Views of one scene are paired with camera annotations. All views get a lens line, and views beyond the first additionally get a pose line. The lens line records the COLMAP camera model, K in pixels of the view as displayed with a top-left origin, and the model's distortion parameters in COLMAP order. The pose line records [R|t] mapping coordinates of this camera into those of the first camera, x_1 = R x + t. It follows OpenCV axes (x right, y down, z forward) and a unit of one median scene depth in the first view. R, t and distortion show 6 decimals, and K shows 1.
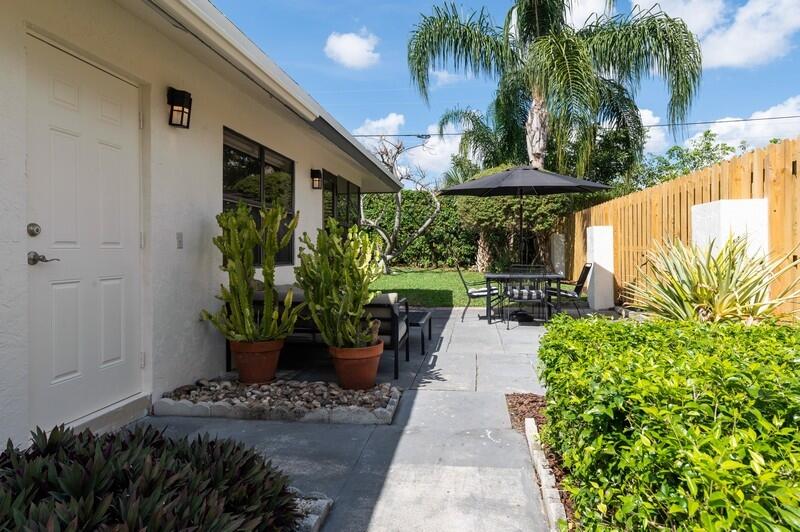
lens RADIAL K [[524.0, 0, 398.3], [0, 524.0, 253.8], [0, 0, 1]] dist [-0.006385, 0.007305]
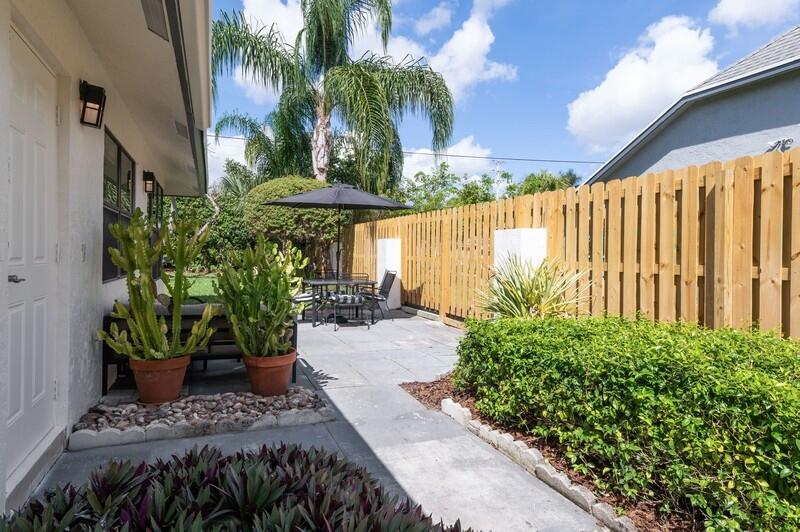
lens RADIAL K [[504.4, 0, 407.4], [0, 504.4, 262.3], [0, 0, 1]] dist [-0.019917, 0.004605]
pose [[0.868131, 0.007361, 0.496281, -0.107076], [-0.012878, 0.999887, 0.007696, -0.006586], [-0.496169, -0.013072, 0.868128, -0.004226]]
